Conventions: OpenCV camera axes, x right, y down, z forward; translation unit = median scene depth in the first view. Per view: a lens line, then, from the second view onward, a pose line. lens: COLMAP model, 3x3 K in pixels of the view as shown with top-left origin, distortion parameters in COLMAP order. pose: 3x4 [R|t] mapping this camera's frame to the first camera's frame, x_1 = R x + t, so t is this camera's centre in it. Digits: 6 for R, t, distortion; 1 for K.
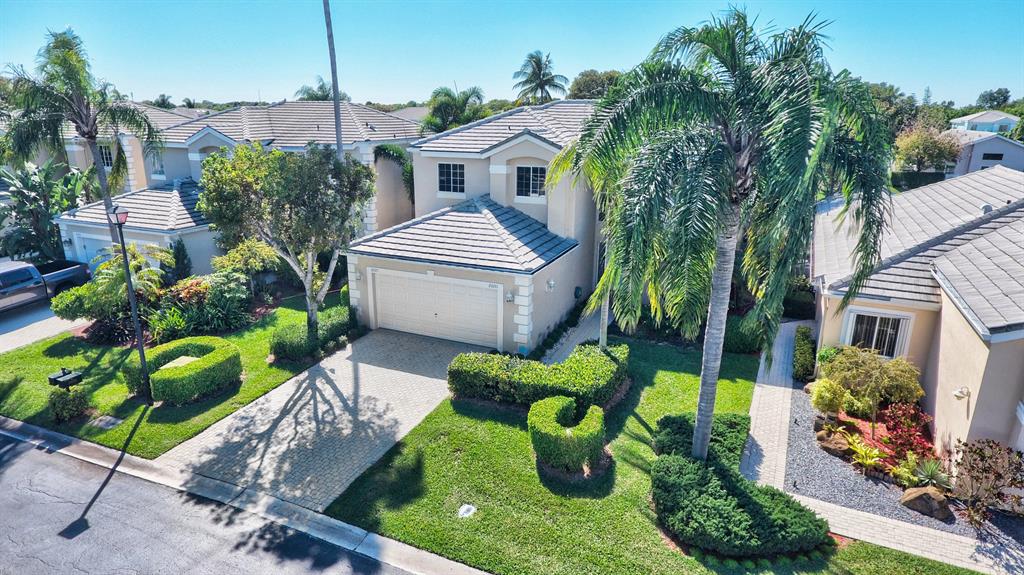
lens RADIAL K [[601.1, 0, 512.0], [0, 601.1, 287.5], [0, 0, 1]] dist [-0.005561, -0.000180]
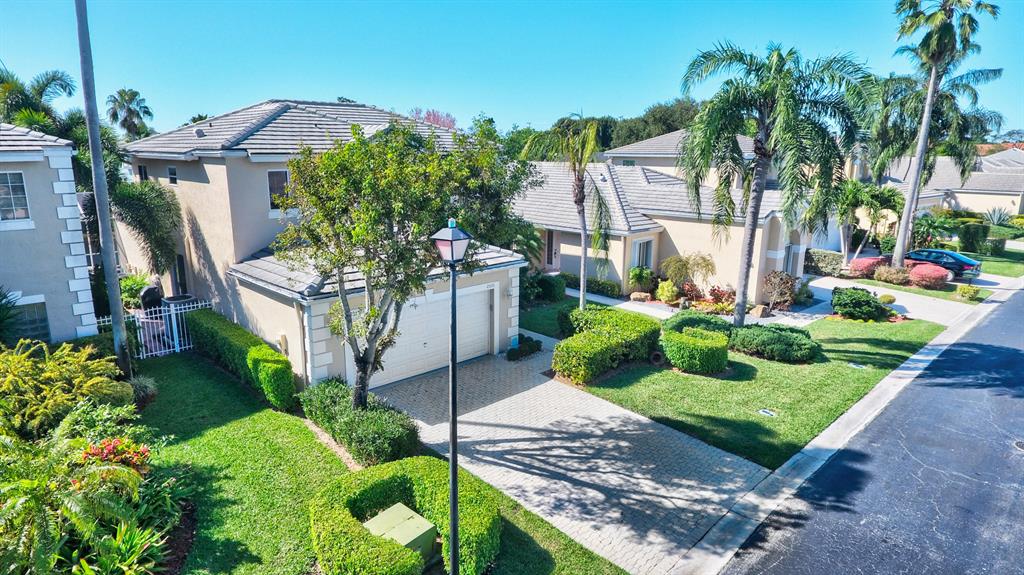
lens RADIAL K [[592.4, 0, 512.0], [0, 592.4, 287.5], [0, 0, 1]] dist [0.038442, 0.000060]
pose [[0.363492, -0.208786, 0.907900, -0.999537], [0.261662, 0.958212, 0.115596, -0.115575], [-0.894095, 0.195545, 0.402934, 0.691750]]
